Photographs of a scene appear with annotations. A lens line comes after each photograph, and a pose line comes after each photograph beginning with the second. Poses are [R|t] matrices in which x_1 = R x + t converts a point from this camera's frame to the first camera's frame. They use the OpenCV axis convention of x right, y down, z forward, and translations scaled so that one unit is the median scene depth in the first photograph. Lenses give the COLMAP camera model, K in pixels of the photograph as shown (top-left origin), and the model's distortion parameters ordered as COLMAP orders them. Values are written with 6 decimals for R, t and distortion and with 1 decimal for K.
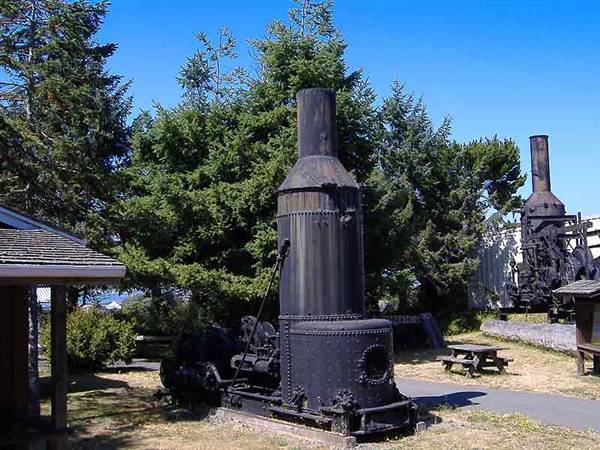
lens RADIAL K [[629.5, 0, 300.0], [0, 629.5, 225.0], [0, 0, 1]] dist [-0.074502, 0.004687]
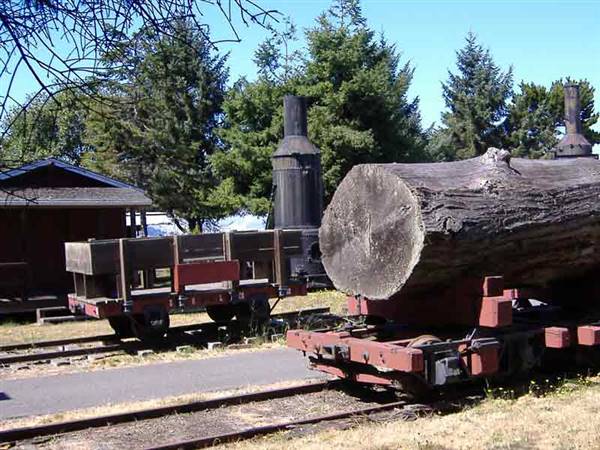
lens RADIAL K [[519.1, 0, 300.0], [0, 519.1, 225.0], [0, 0, 1]] dist [-0.003750, -0.005336]
pose [[0.988714, -0.001123, -0.149809, 0.084763], [0.018289, 0.993398, 0.113256, -0.008784], [0.148693, -0.114717, 0.982207, -0.140684]]
